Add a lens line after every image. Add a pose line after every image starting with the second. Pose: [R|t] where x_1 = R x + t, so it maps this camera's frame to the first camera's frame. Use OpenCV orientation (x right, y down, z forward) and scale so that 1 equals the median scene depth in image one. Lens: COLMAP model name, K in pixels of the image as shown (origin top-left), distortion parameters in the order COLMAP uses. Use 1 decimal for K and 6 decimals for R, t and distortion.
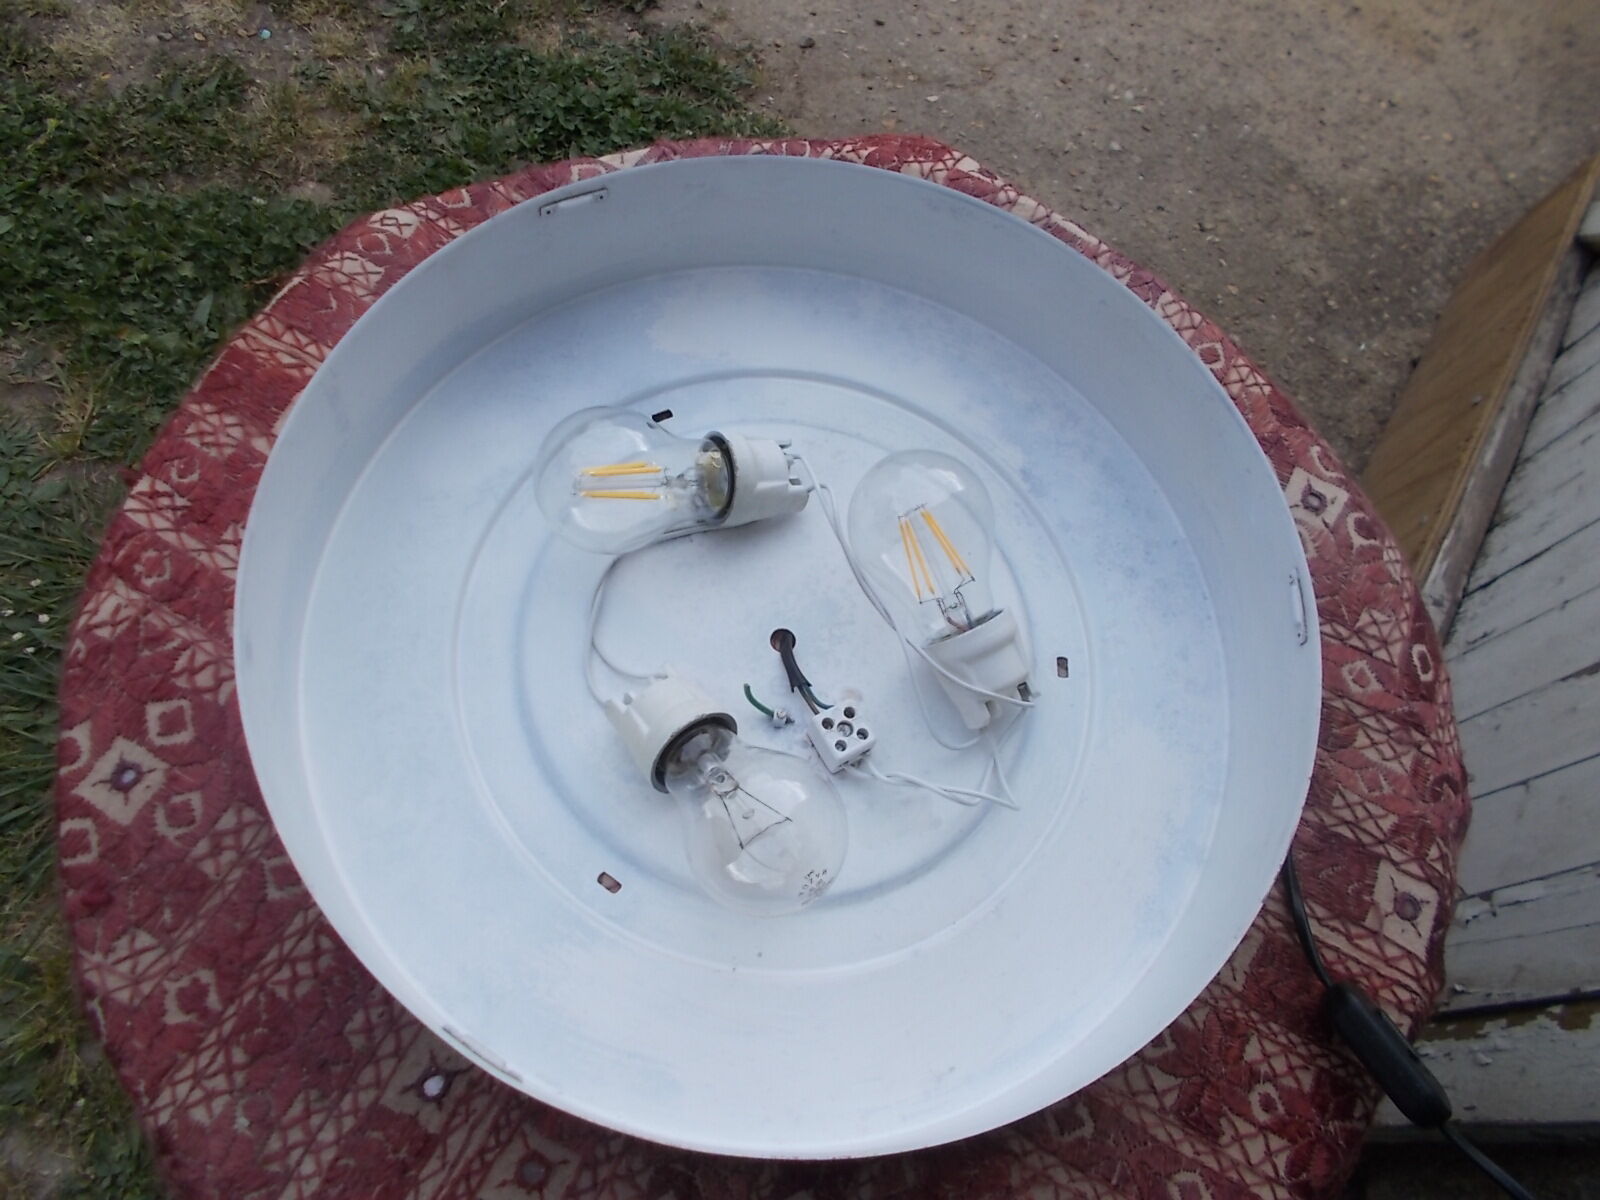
lens RADIAL K [[1227.4, 0, 784.4], [0, 1227.4, 597.6], [0, 0, 1]] dist [0.023272, -0.032634]
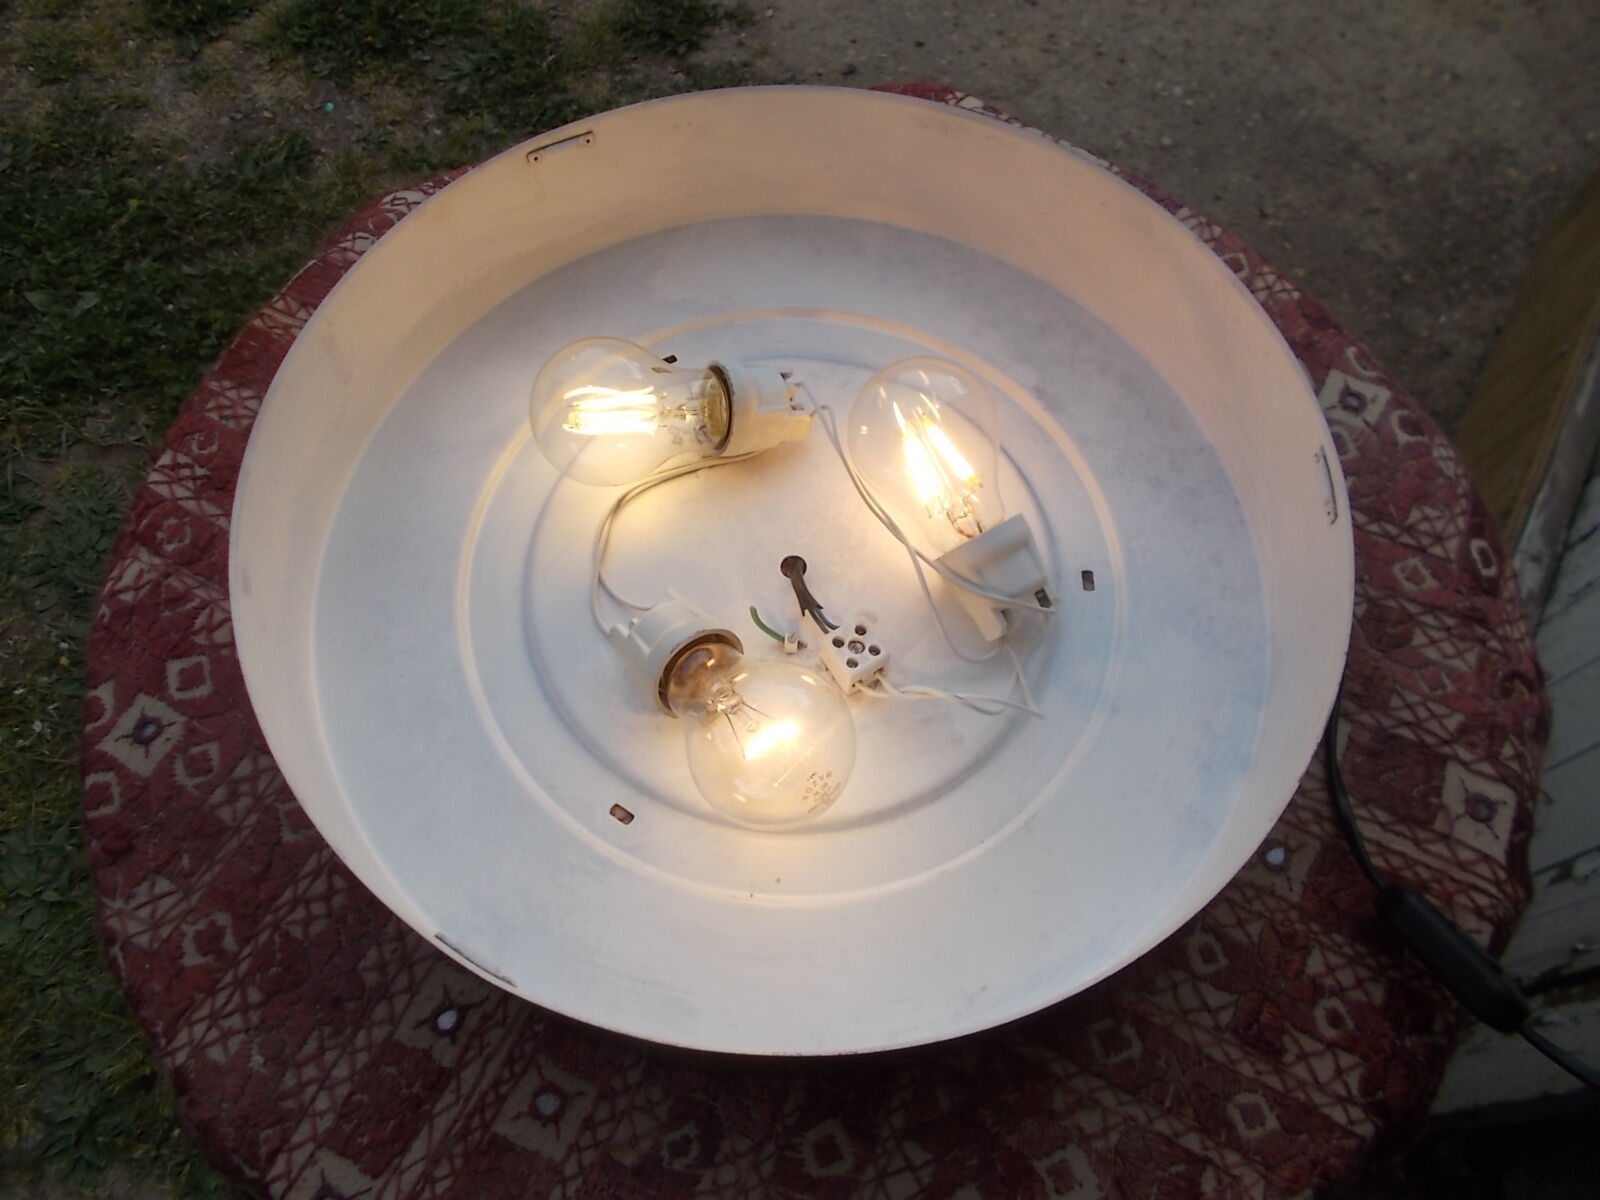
lens RADIAL K [[1227.4, 0, 784.4], [0, 1227.4, 597.6], [0, 0, 1]] dist [0.023272, -0.032634]
pose [[0.994743, -0.062064, -0.081452, 0.069769], [0.057811, 0.996889, -0.053581, 0.110421], [0.084524, 0.048590, 0.995236, 0.028153]]
